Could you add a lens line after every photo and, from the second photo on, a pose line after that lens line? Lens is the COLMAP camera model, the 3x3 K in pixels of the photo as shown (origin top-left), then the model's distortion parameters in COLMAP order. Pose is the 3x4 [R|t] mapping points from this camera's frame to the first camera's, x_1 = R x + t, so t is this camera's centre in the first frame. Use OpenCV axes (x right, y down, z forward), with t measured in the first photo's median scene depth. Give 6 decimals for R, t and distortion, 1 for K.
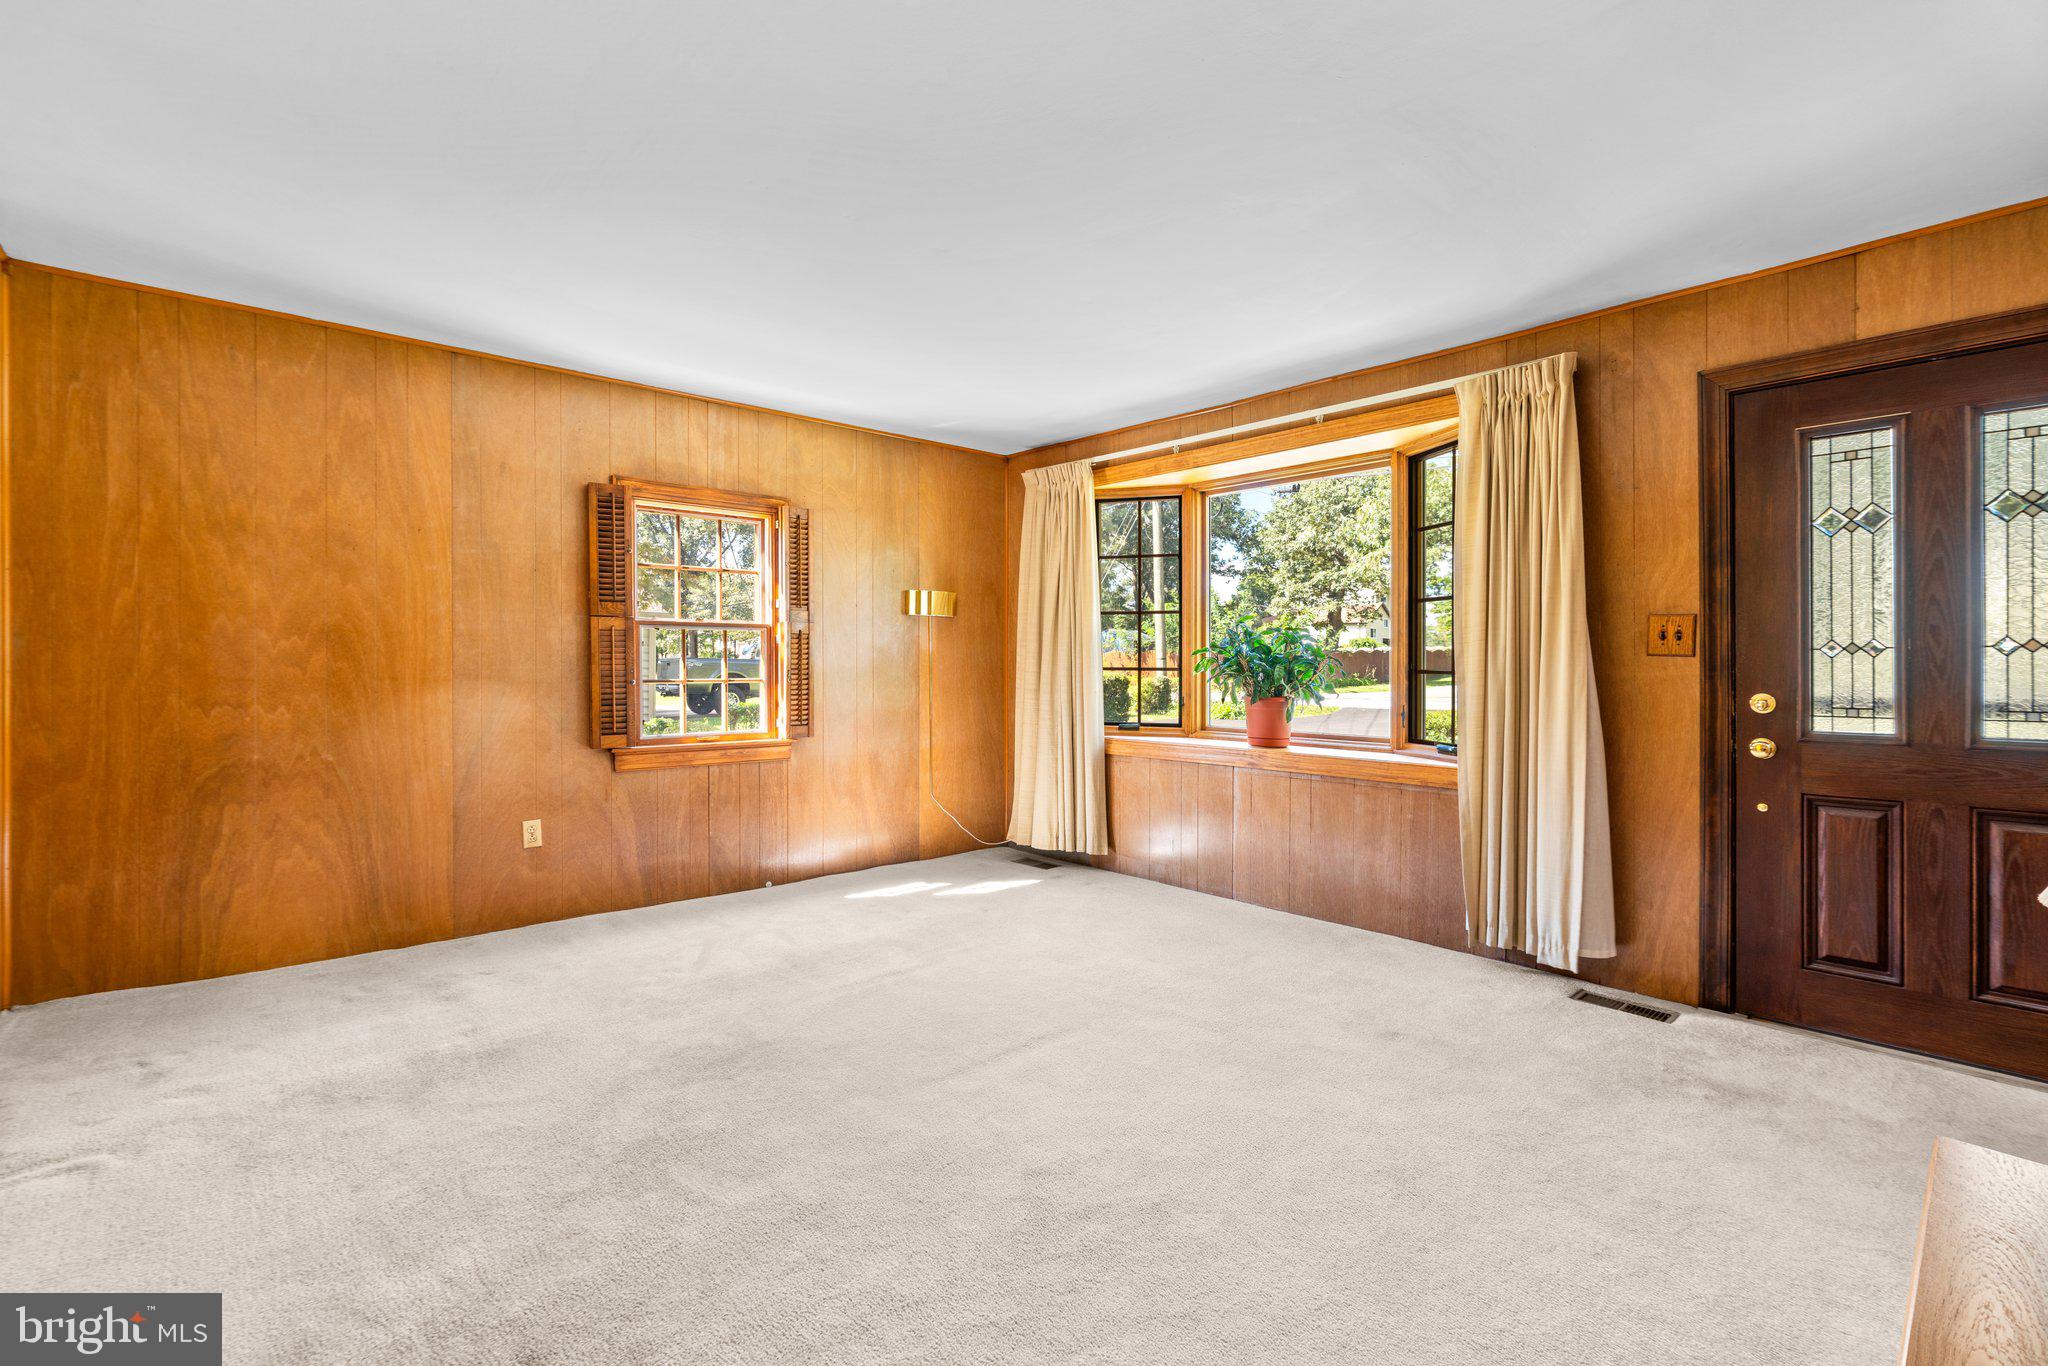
lens RADIAL K [[928.2, 0, 1014.7], [0, 928.2, 665.1], [0, 0, 1]] dist [-0.012309, 0.008244]
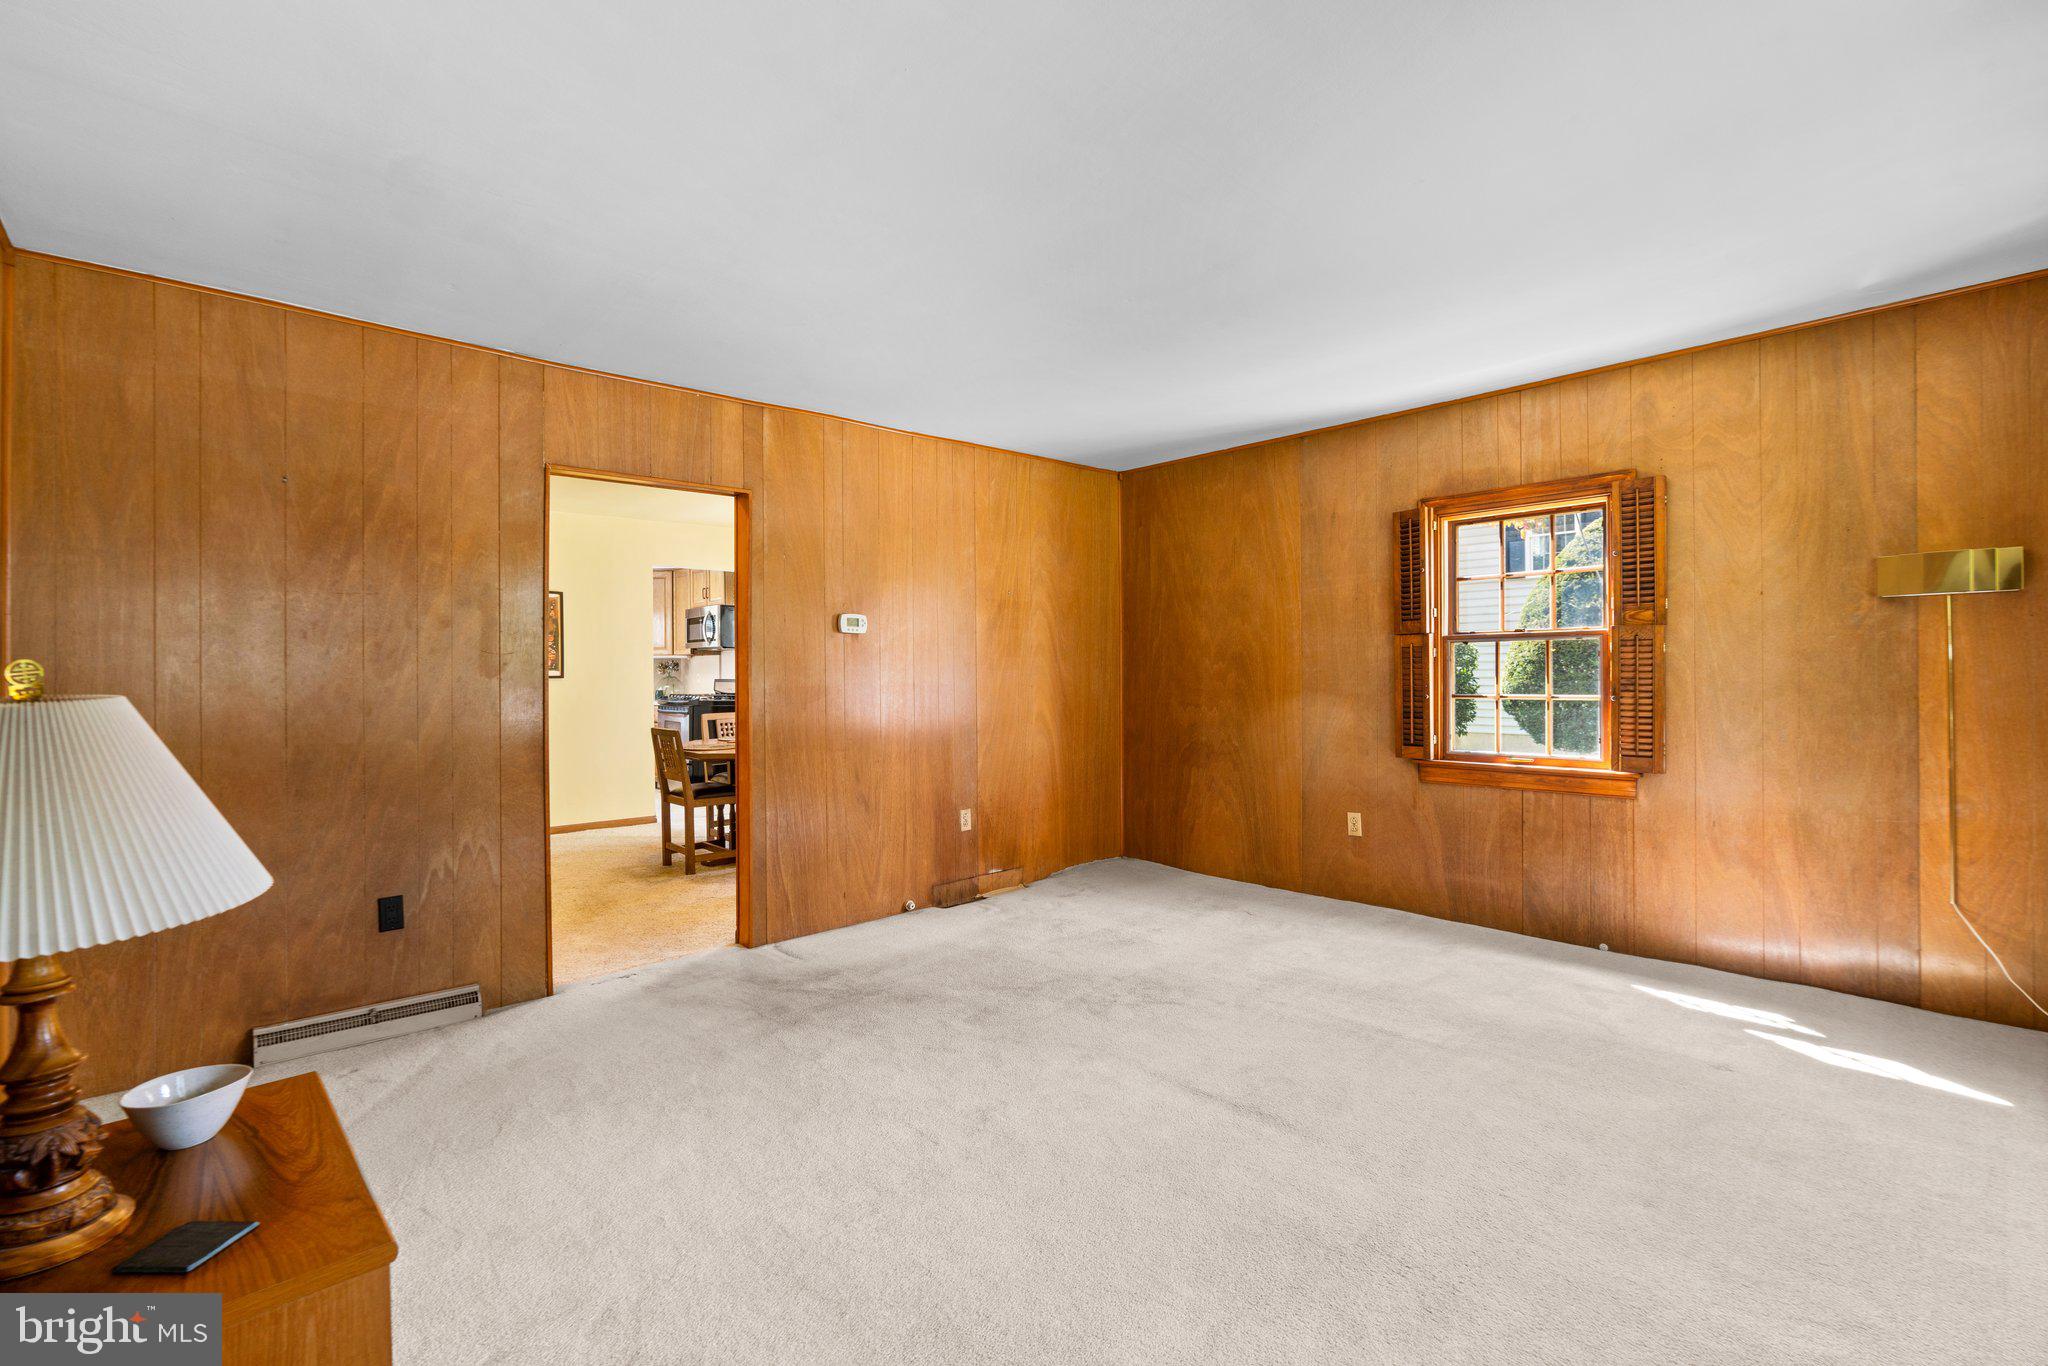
lens RADIAL K [[928.8, 0, 1026.3], [0, 928.8, 705.4], [0, 0, 1]] dist [-0.019783, 0.007308]
pose [[0.019897, 0.013821, -0.999707, 0.640687], [-0.010833, 0.999849, 0.013607, 0.020435], [0.999743, 0.010559, 0.020043, 0.562015]]
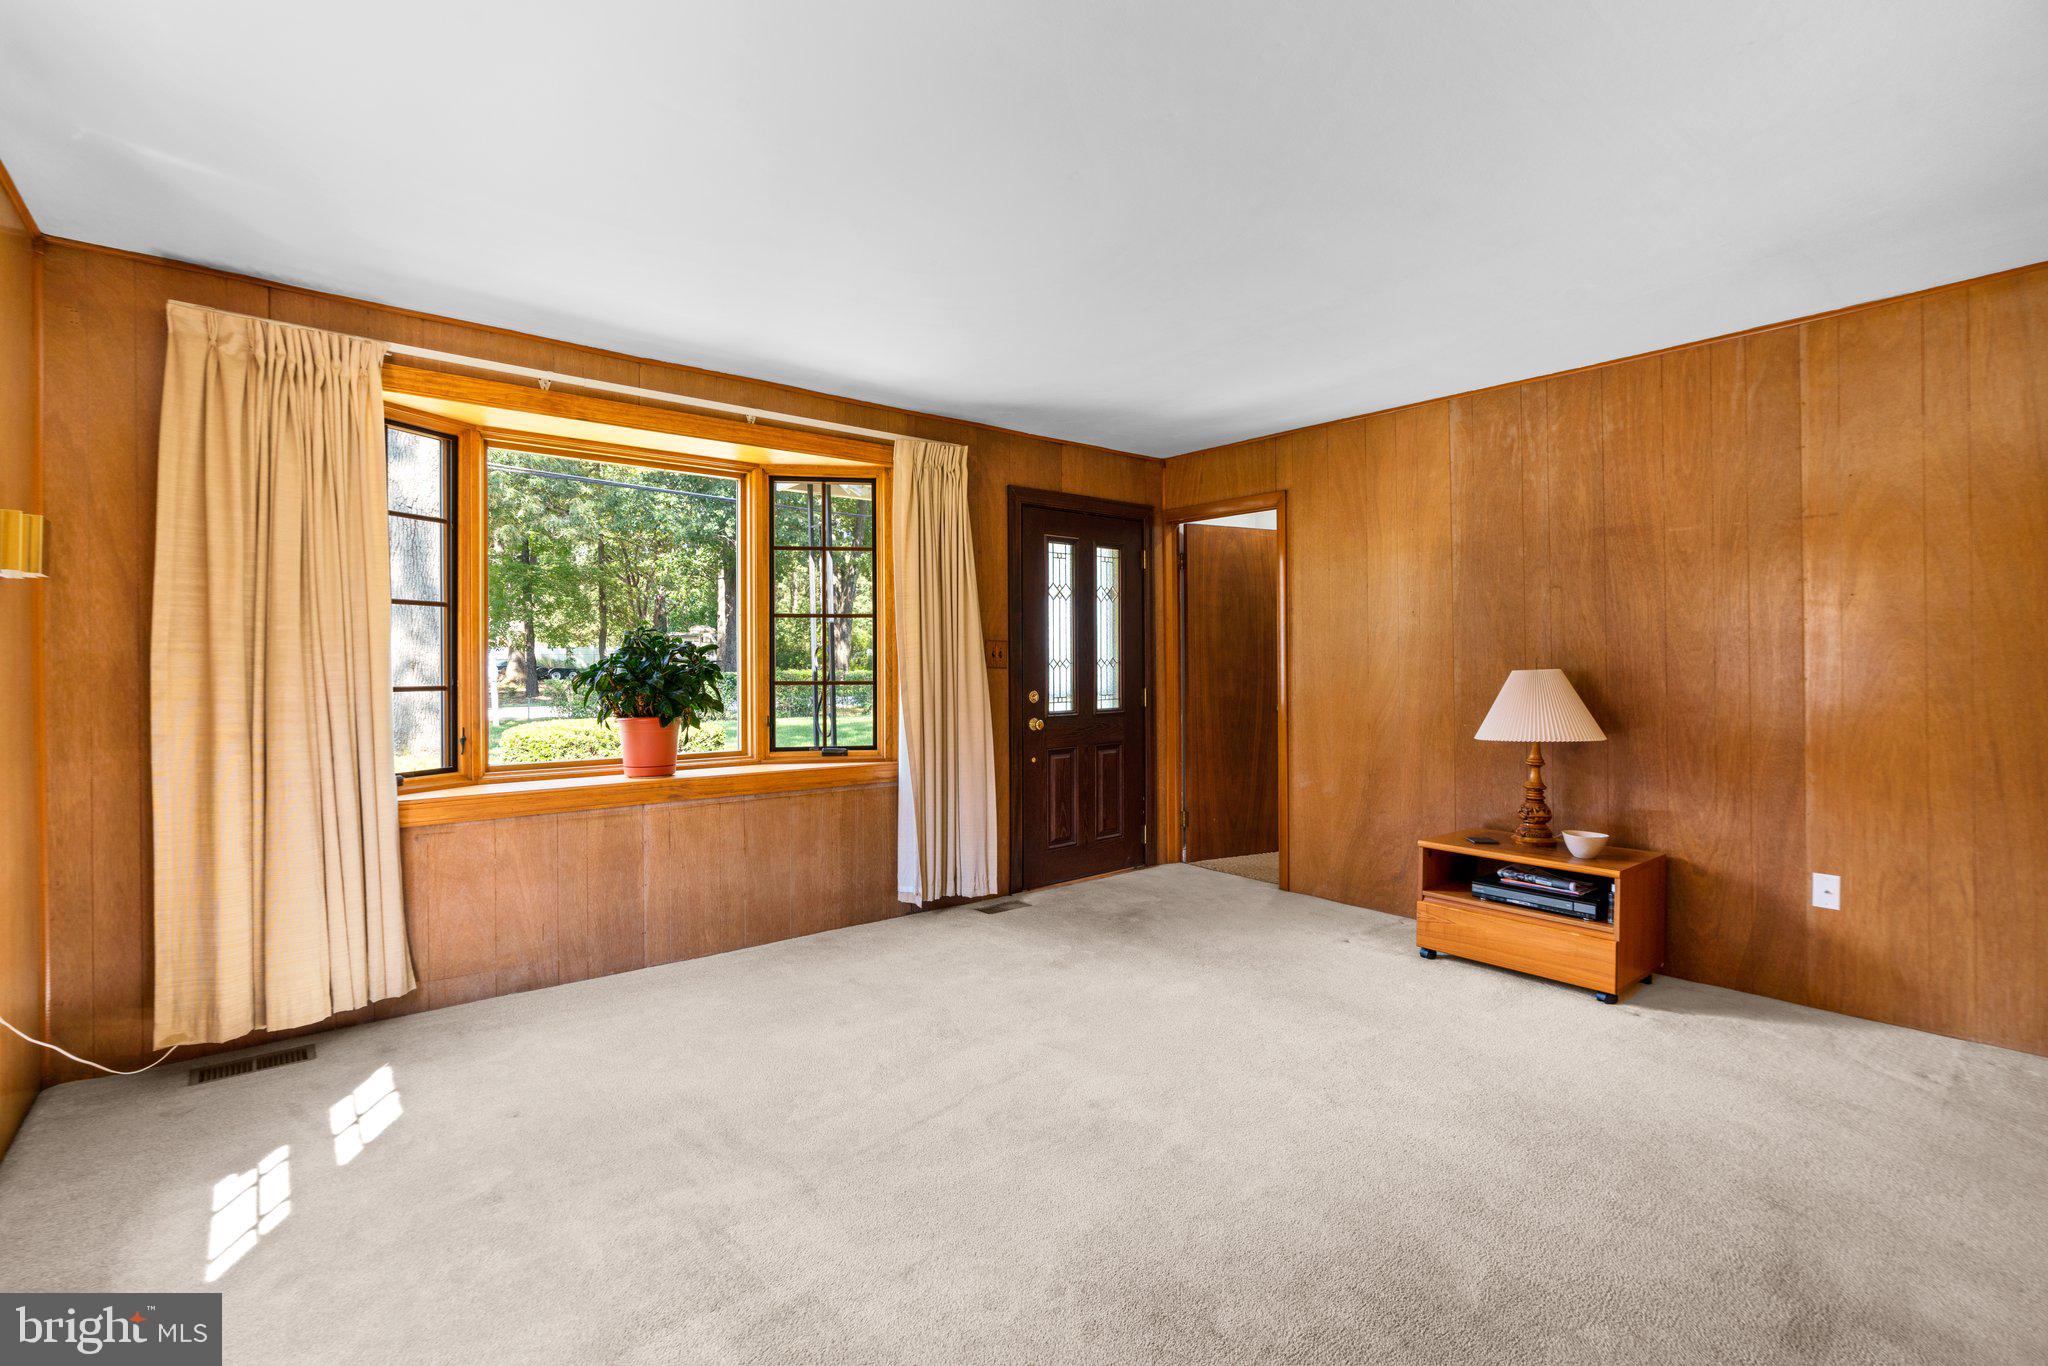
lens RADIAL K [[928.2, 0, 1014.7], [0, 928.2, 665.1], [0, 0, 1]] dist [-0.012309, 0.008244]
pose [[0.050716, -0.003126, 0.998708, -0.642849], [0.007048, 0.999971, 0.002772, -0.015389], [-0.998688, 0.006898, 0.050736, 0.723600]]
